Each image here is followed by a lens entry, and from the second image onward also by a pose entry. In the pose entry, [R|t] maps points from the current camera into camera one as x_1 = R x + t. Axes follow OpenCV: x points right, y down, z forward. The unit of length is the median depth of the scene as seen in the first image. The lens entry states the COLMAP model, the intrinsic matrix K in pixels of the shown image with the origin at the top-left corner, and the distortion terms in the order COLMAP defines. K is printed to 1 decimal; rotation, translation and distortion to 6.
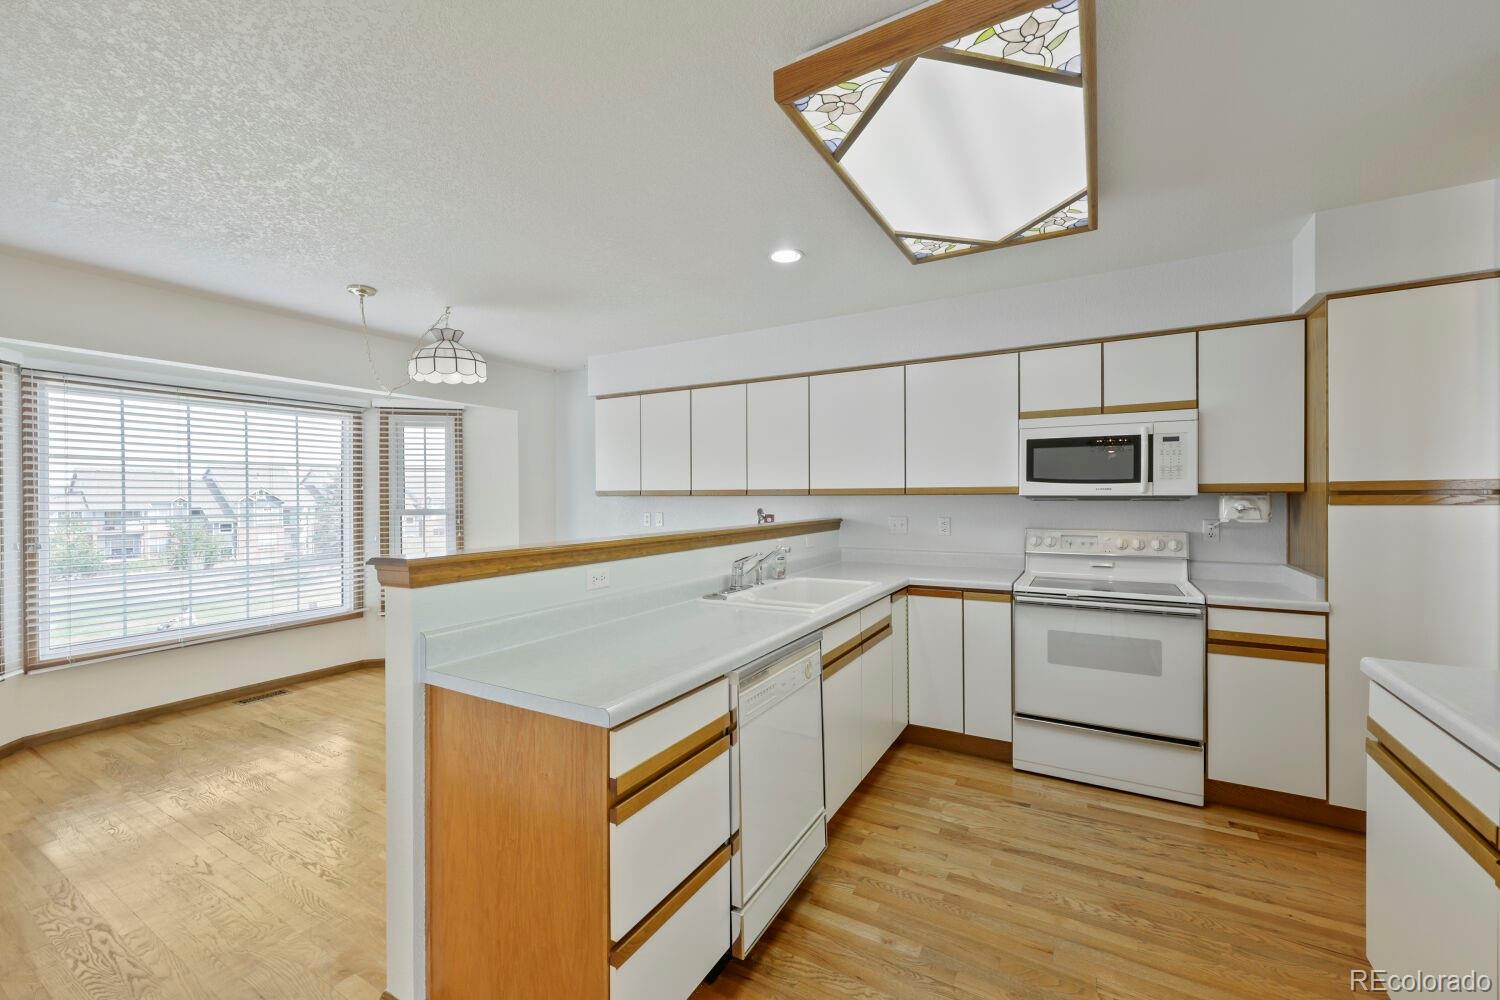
lens RADIAL K [[606.1, 0, 745.6], [0, 606.1, 497.7], [0, 0, 1]] dist [0.000783, 0.000432]
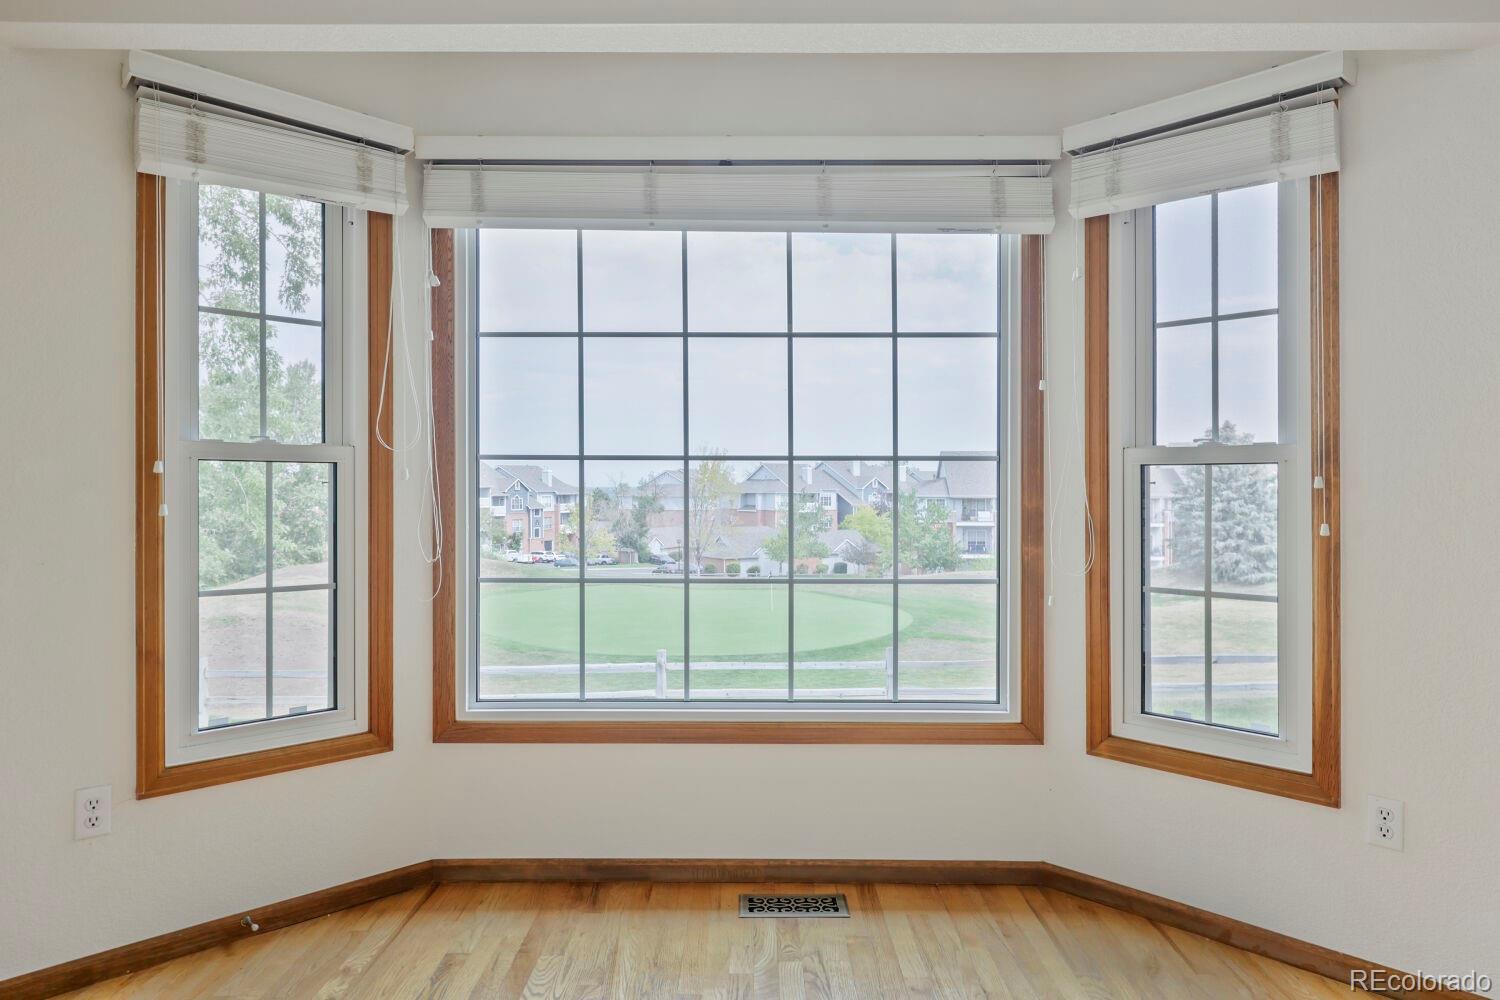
lens RADIAL K [[938.8, 0, 755.5], [0, 938.8, 492.4], [0, 0, 1]] dist [-0.002361, -0.000659]
pose [[0.504398, 0.012270, -0.863384, -0.288427], [-0.010289, 0.999913, 0.008200, 0.052652], [0.863410, 0.004747, 0.504480, 0.695131]]
